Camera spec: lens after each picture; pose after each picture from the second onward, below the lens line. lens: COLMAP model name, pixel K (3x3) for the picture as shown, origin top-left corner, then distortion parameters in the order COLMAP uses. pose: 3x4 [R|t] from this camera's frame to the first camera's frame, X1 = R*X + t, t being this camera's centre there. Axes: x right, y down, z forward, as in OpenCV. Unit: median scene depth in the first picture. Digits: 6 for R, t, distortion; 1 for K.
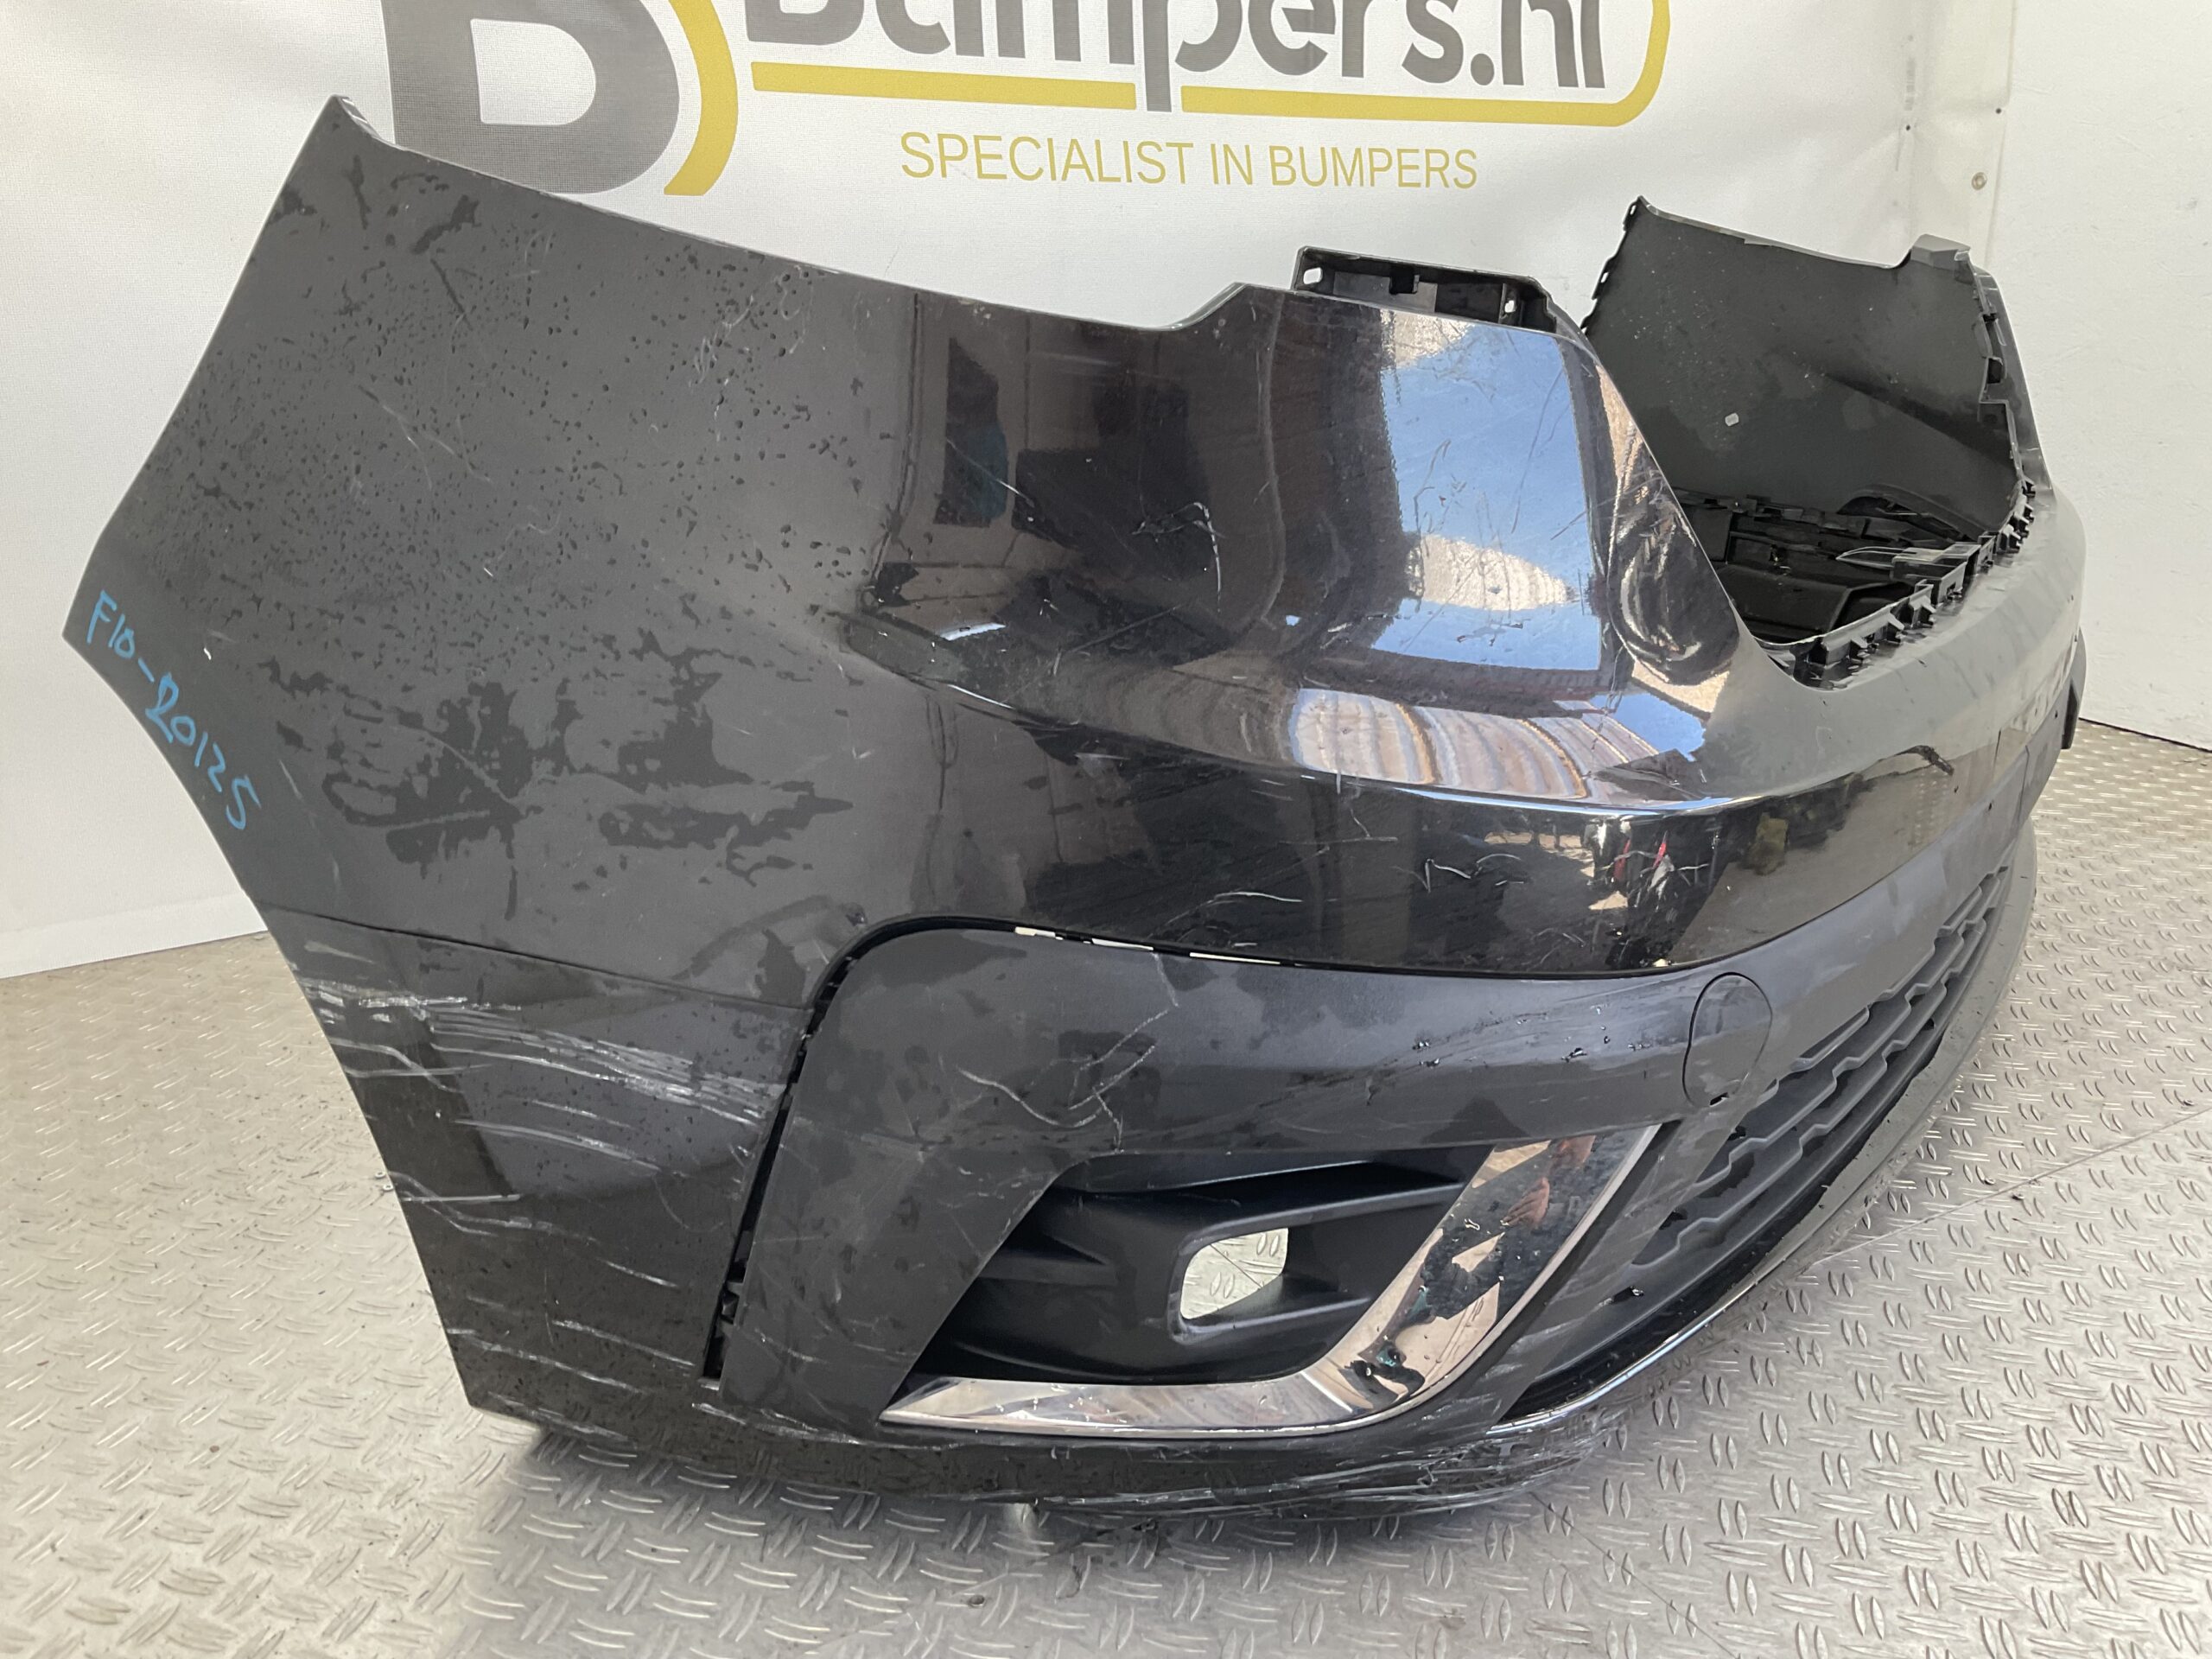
lens RADIAL K [[1821.9, 0, 1097.3], [0, 1821.9, 824.1], [0, 0, 1]] dist [0.138230, -0.278911]
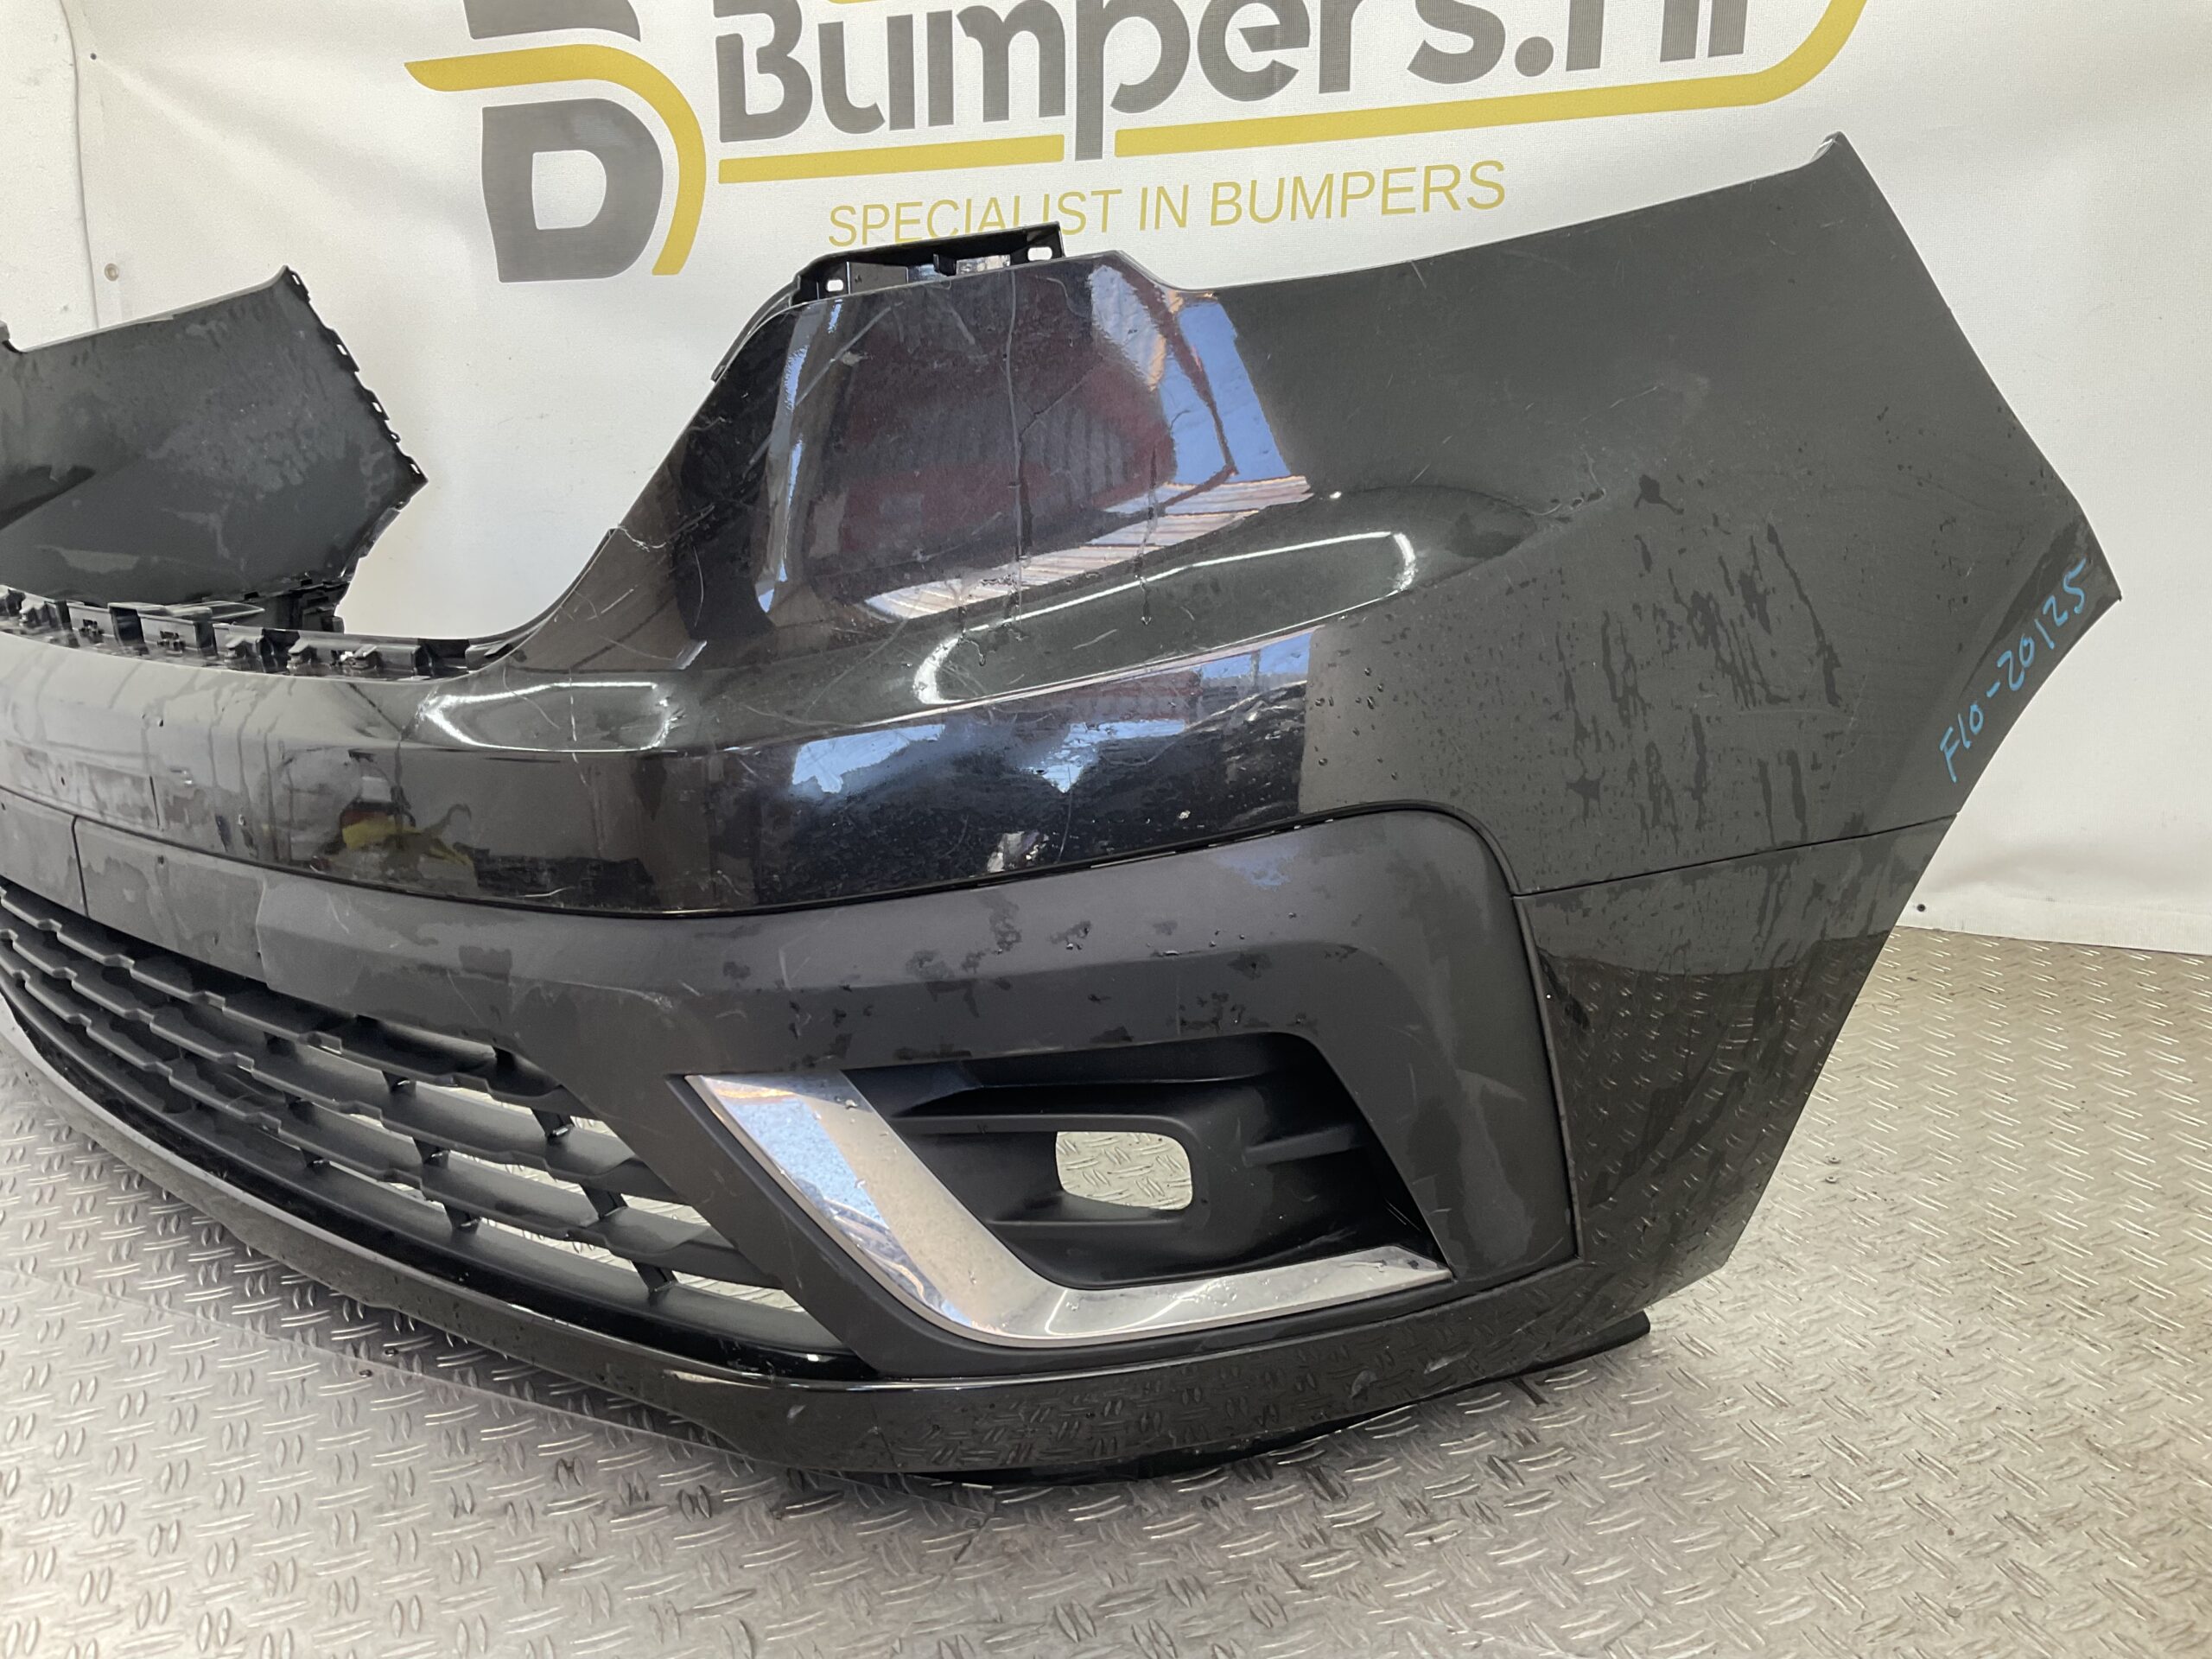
lens RADIAL K [[1843.9, 0, 1099.4], [0, 1843.9, 820.8], [0, 0, 1]] dist [0.074811, -0.133400]
pose [[0.588561, 0.182197, -0.787655, 1.938385], [-0.212493, 0.974882, 0.066724, -0.261877], [0.780027, 0.128100, 0.612493, 1.030356]]
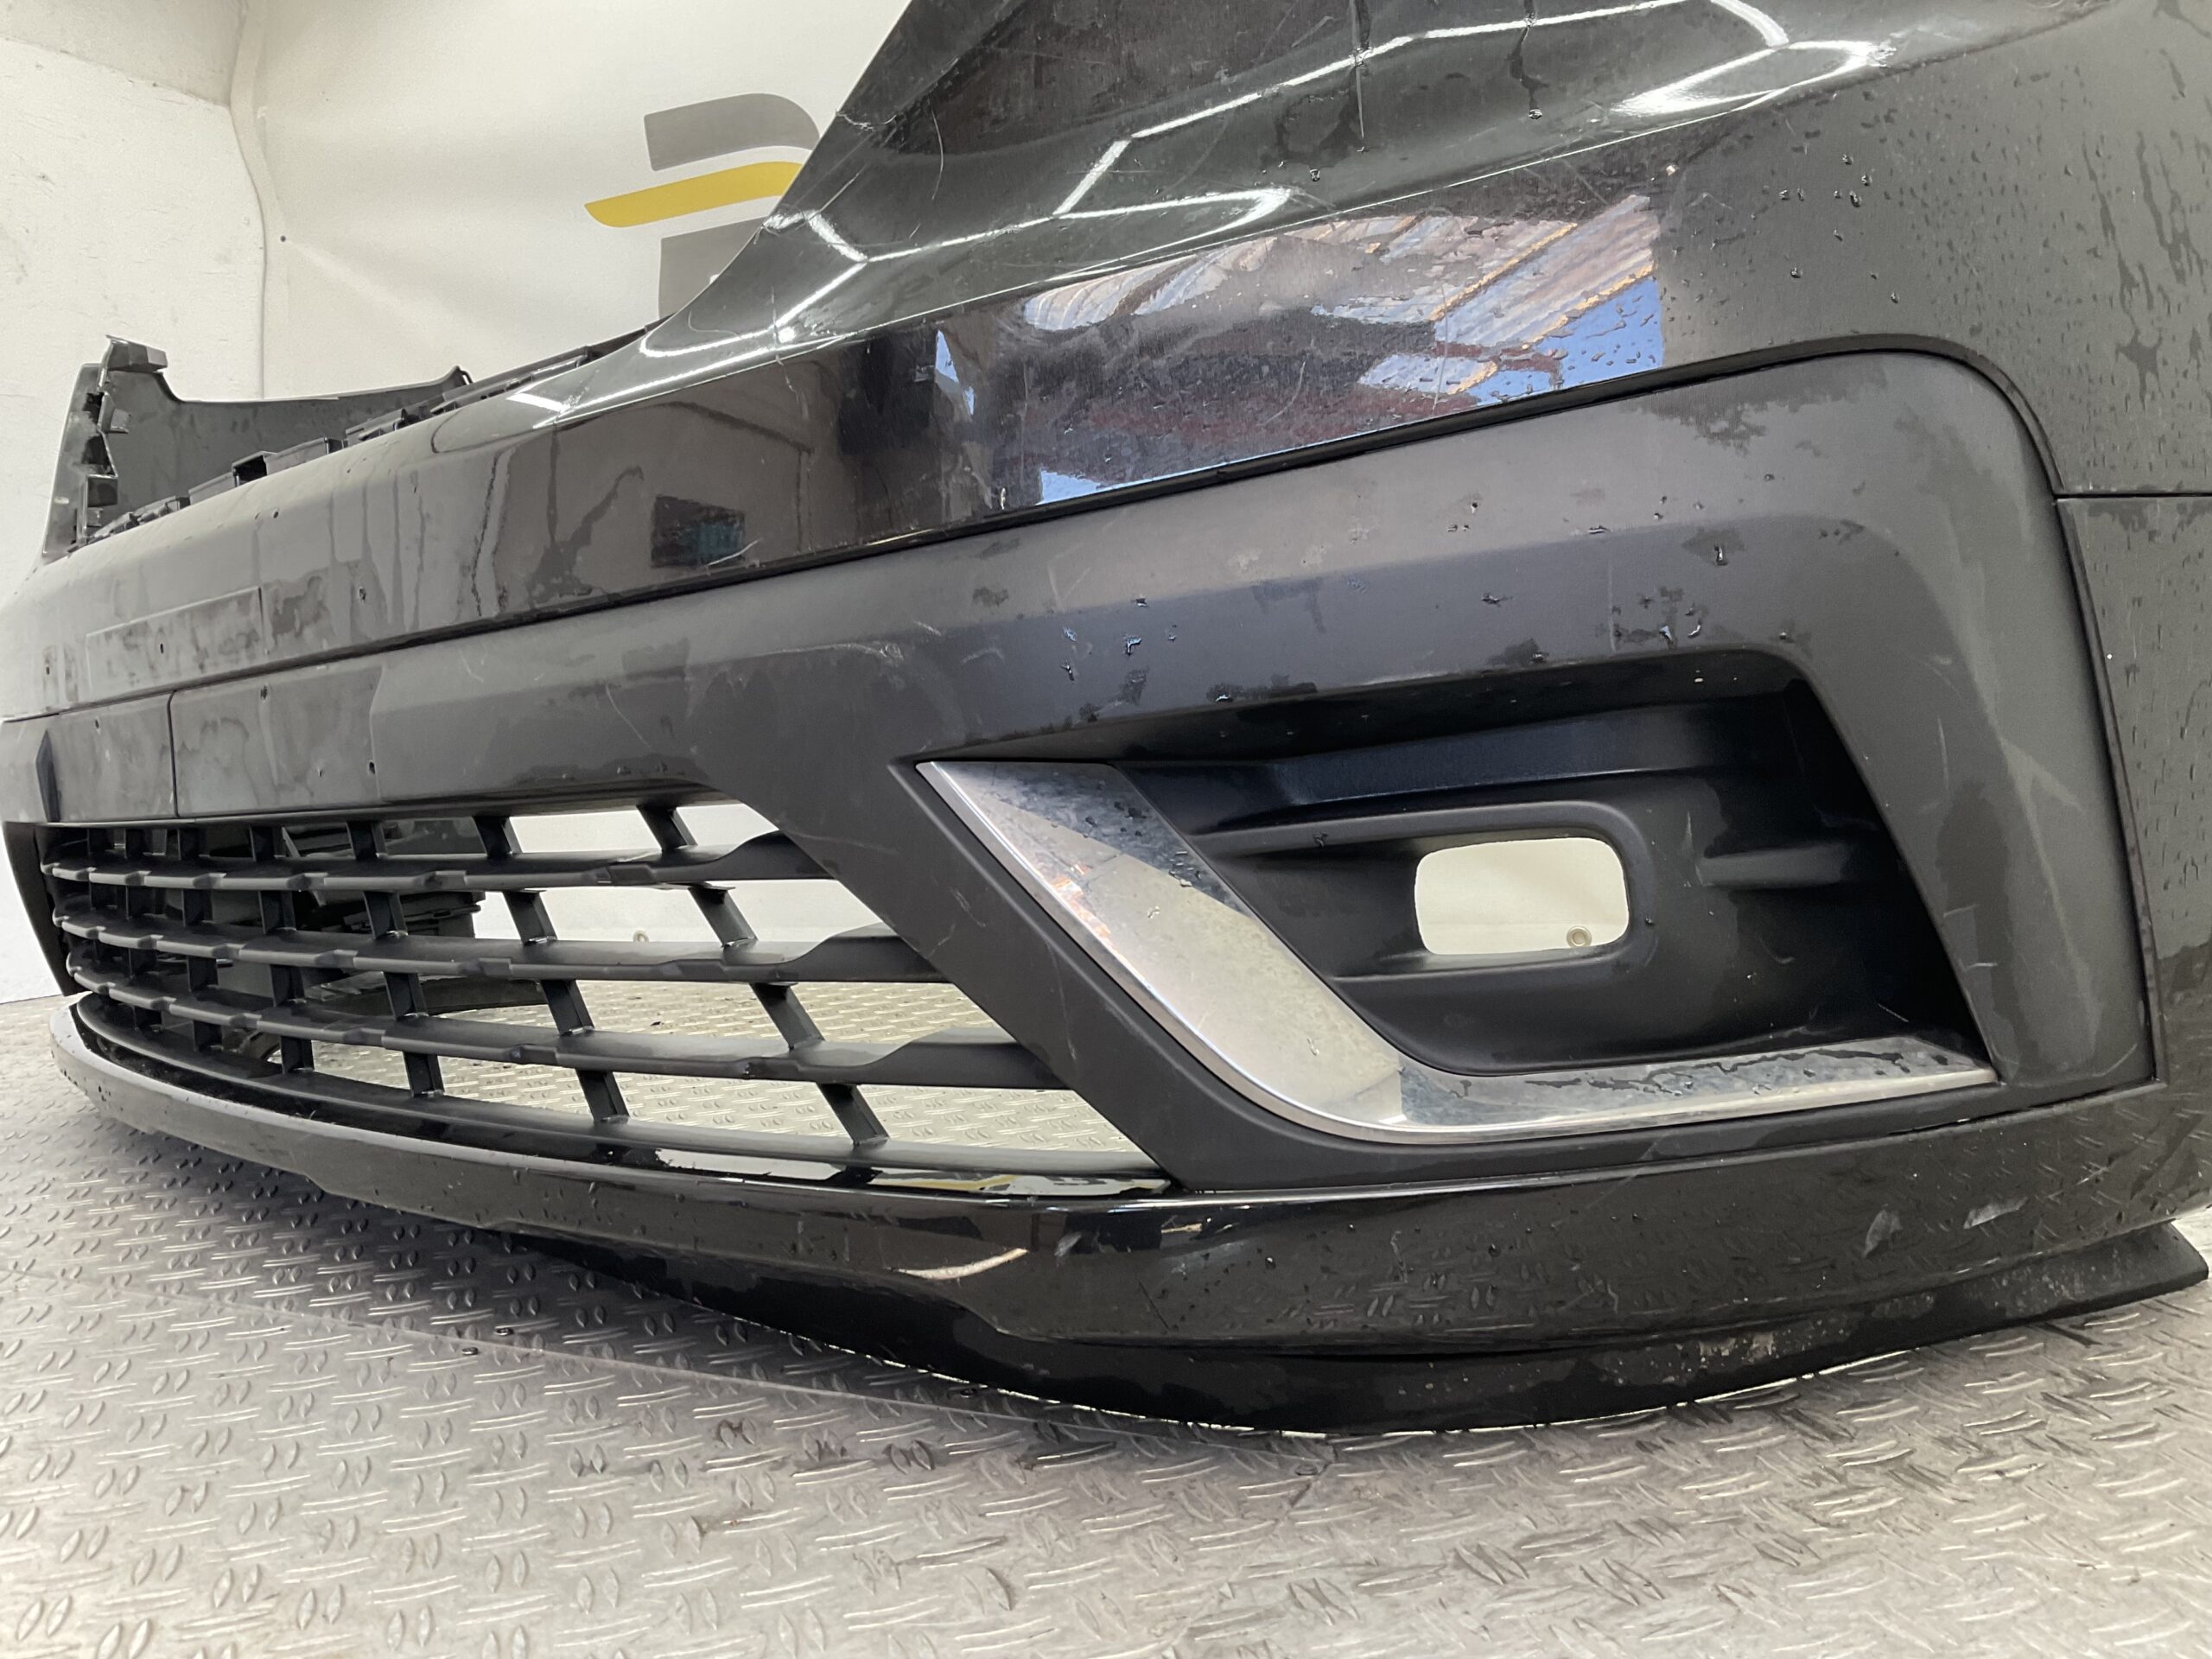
lens RADIAL K [[1840.8, 0, 1106.0], [0, 1840.8, 829.5], [0, 0, 1]] dist [0.076756, -0.154947]
pose [[0.535408, 0.009911, -0.844535, 1.705421], [-0.196592, 0.973928, -0.113203, 0.072860], [0.821395, 0.226639, 0.523398, 1.168909]]
